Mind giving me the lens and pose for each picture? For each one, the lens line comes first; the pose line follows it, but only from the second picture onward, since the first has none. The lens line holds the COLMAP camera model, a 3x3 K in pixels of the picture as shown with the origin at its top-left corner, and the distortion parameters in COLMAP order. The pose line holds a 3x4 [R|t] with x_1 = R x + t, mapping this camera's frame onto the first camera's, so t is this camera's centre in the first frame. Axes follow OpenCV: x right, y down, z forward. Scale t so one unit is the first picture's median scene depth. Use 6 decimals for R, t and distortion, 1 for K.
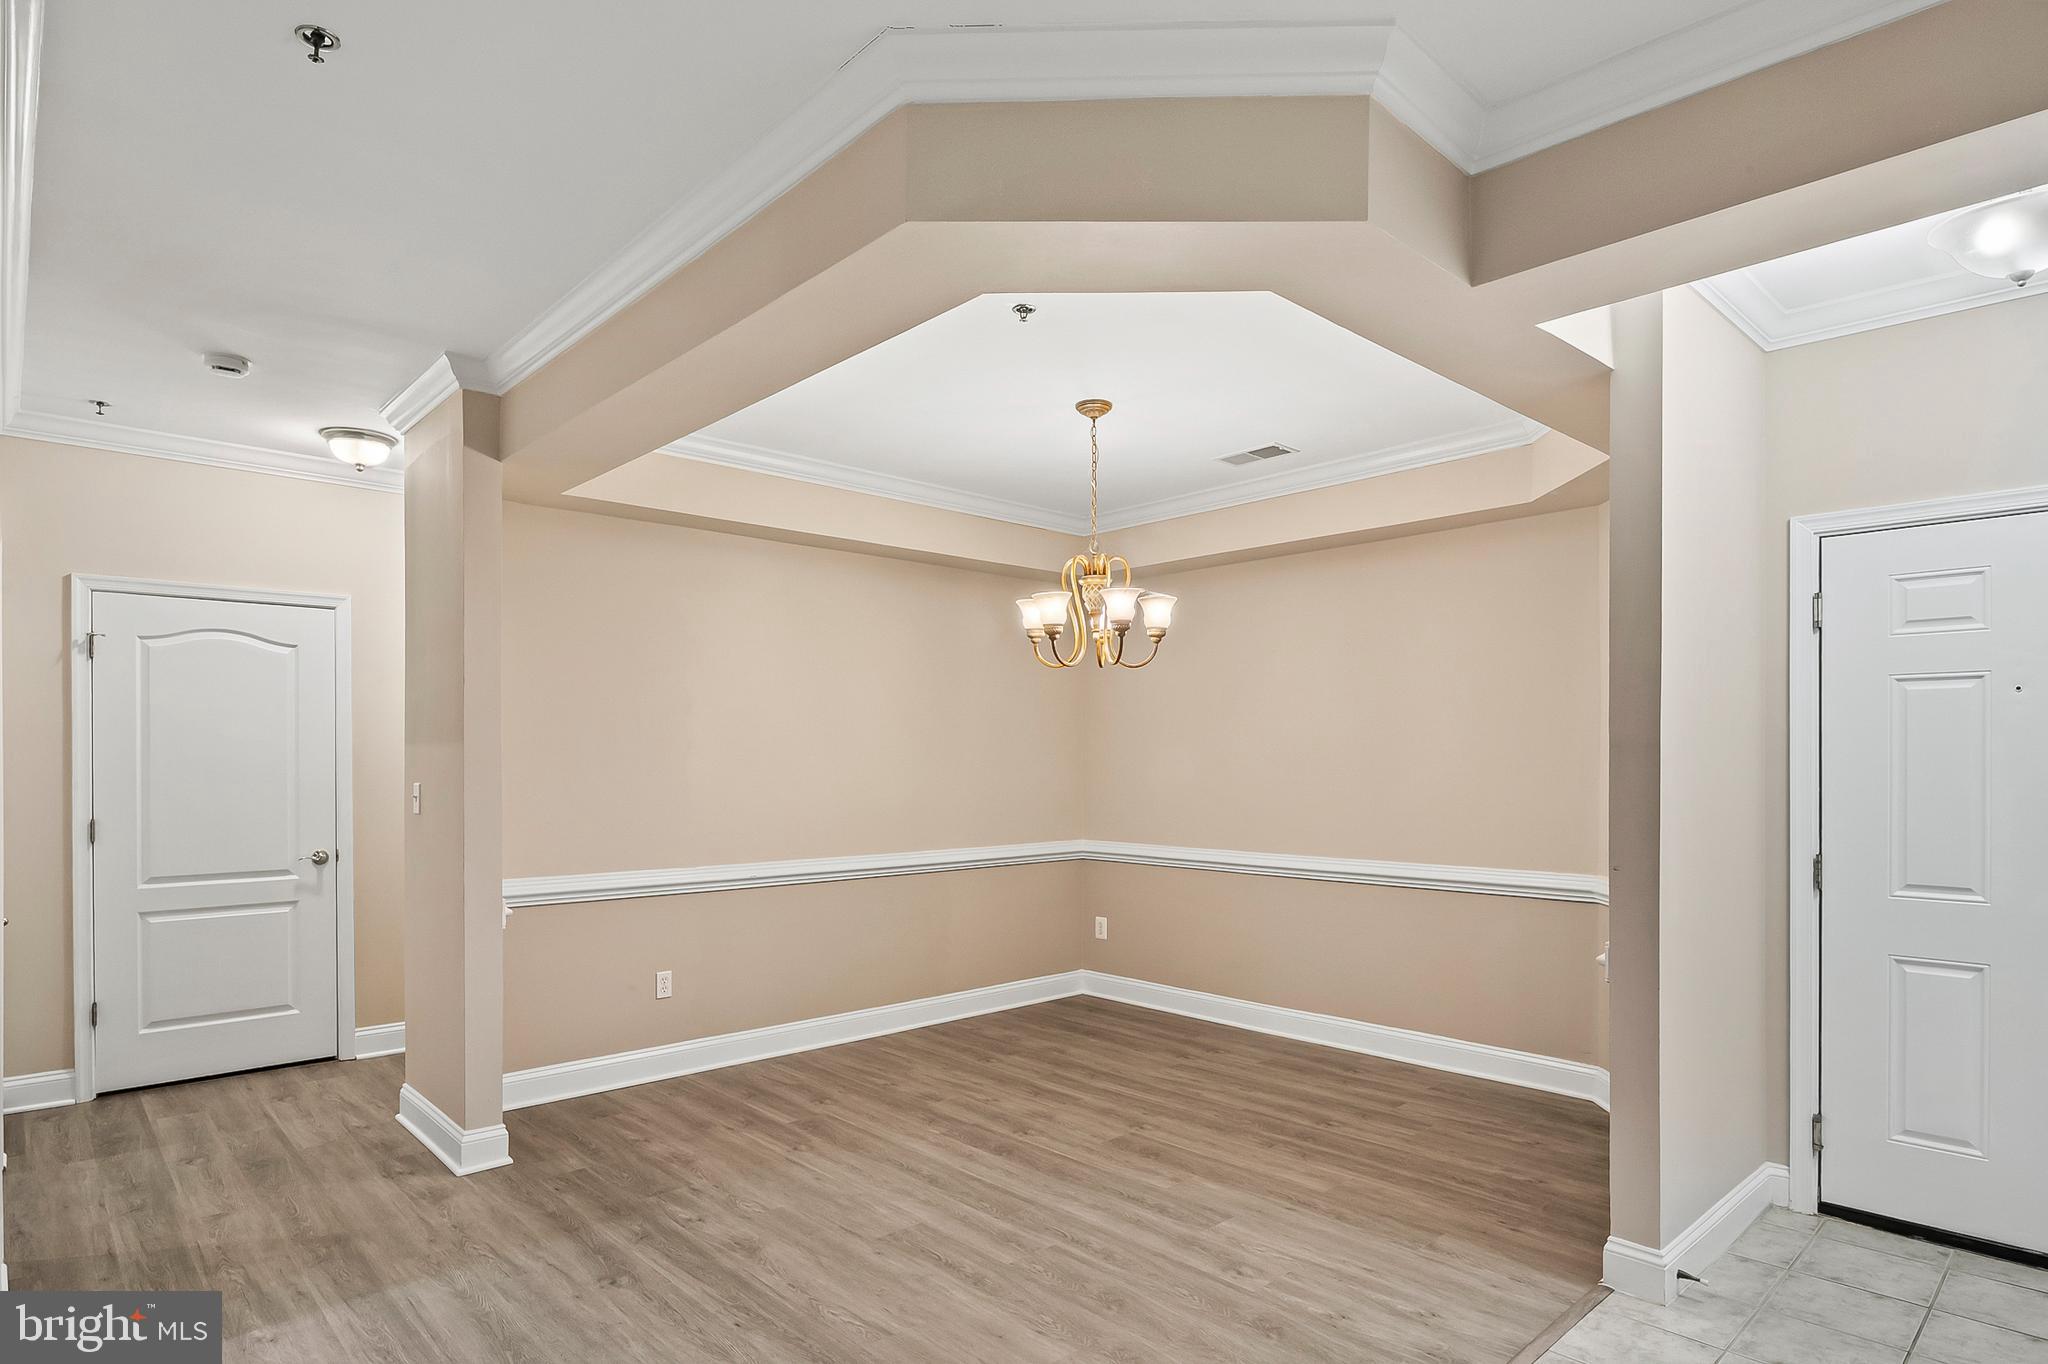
lens RADIAL K [[1113.7, 0, 1027.8], [0, 1113.7, 751.4], [0, 0, 1]] dist [-0.006100, -0.007697]
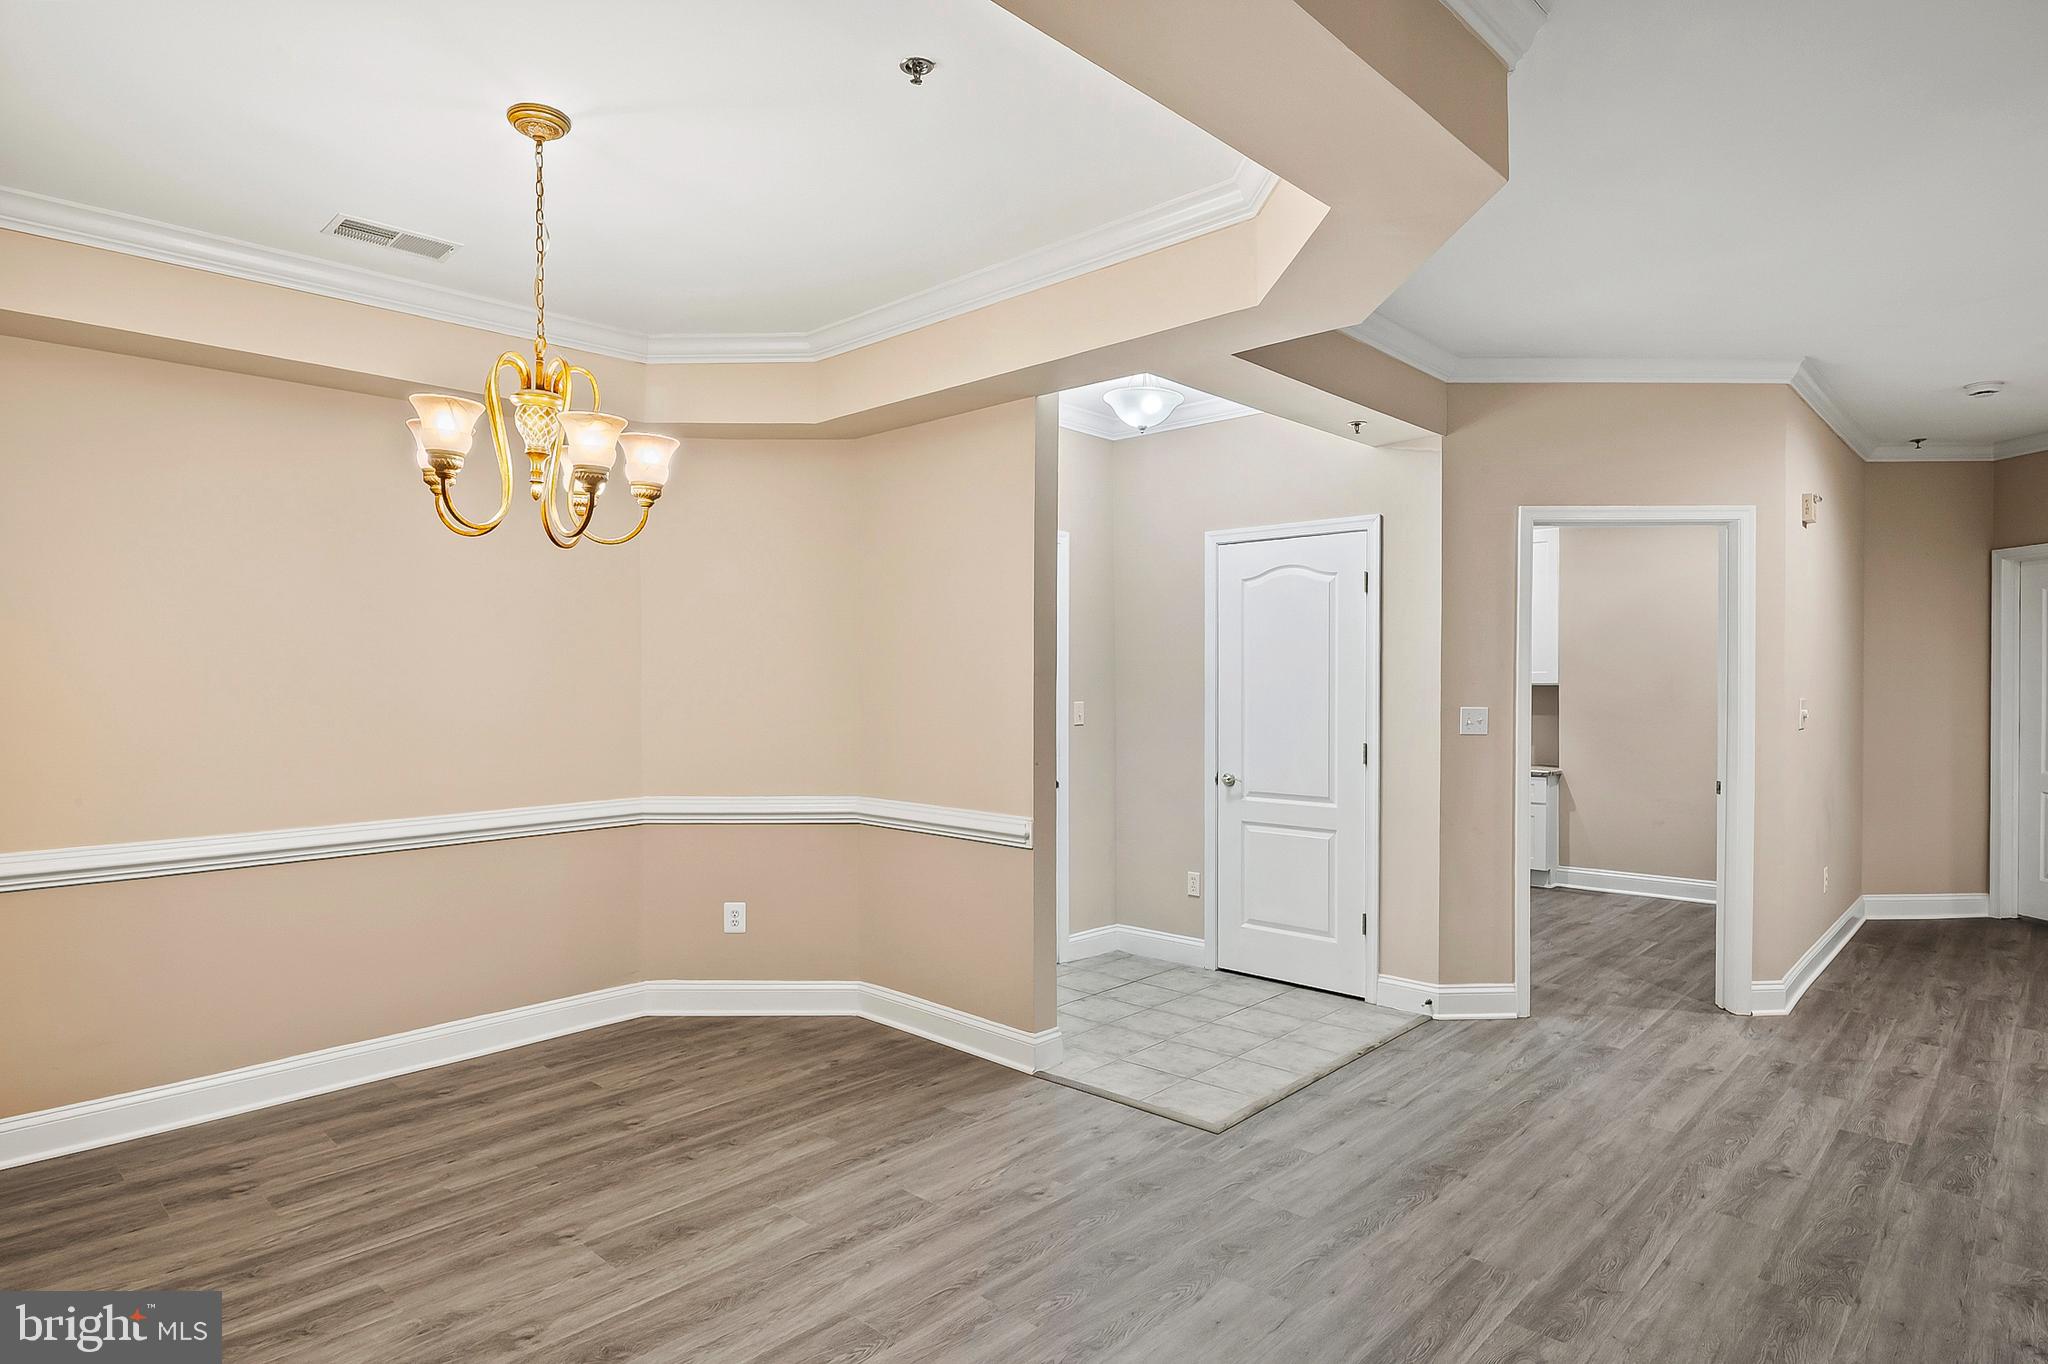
lens RADIAL K [[1113.7, 0, 1058.5], [0, 1113.7, 643.4], [0, 0, 1]] dist [-0.006100, -0.007697]
pose [[-0.046703, 0.020454, 0.998699, -0.578739], [0.007270, 0.999771, -0.020136, -0.000435], [-0.998882, 0.006320, -0.046841, 0.734686]]
